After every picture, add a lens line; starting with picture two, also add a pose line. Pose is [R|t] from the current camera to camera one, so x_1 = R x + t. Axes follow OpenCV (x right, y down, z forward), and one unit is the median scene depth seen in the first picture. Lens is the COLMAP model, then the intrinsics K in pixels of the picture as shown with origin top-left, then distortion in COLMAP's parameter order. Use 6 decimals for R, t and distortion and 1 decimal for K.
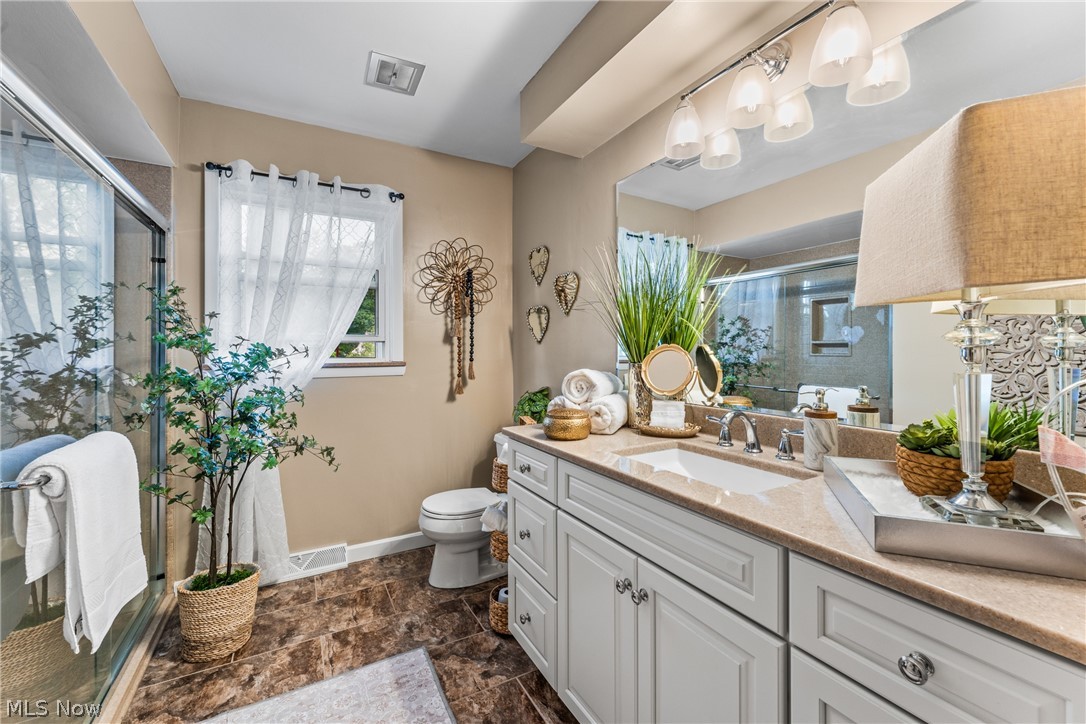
lens RADIAL K [[436.4, 0, 547.3], [0, 436.4, 360.5], [0, 0, 1]] dist [0.000362, -0.000050]
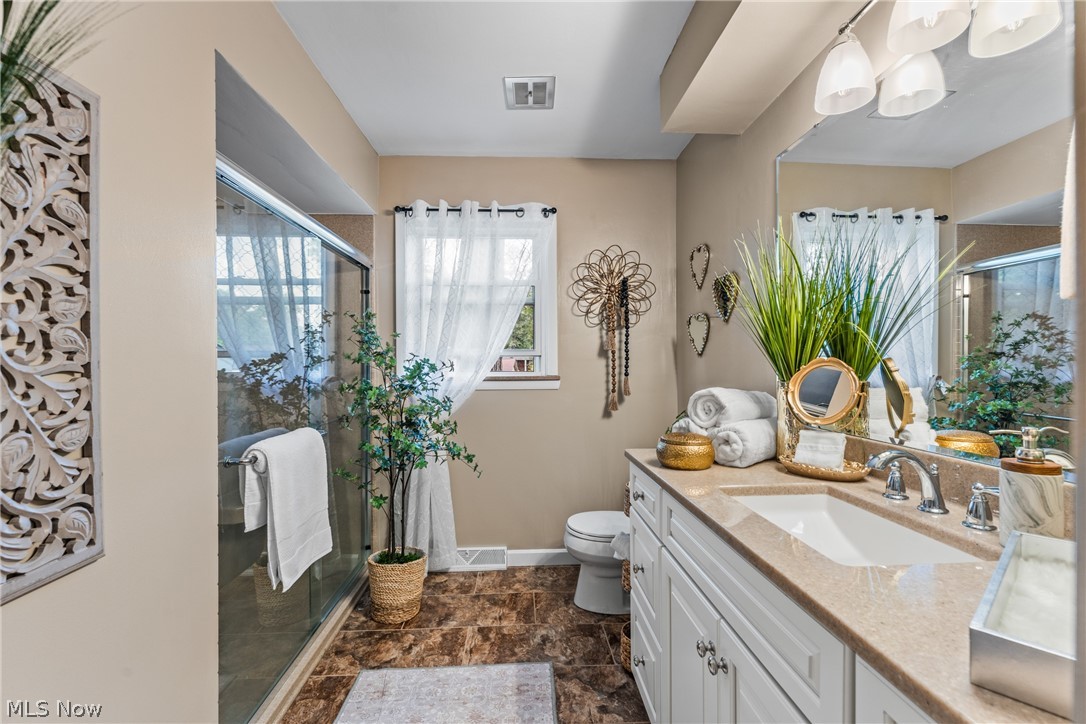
lens RADIAL K [[468.5, 0, 546.0], [0, 468.5, 376.5], [0, 0, 1]] dist [-0.000806, -0.000224]
pose [[0.897623, 0.011254, -0.440620, 0.167292], [-0.008511, 0.999930, 0.008202, -0.005670], [0.440682, -0.003613, 0.897656, 0.035790]]
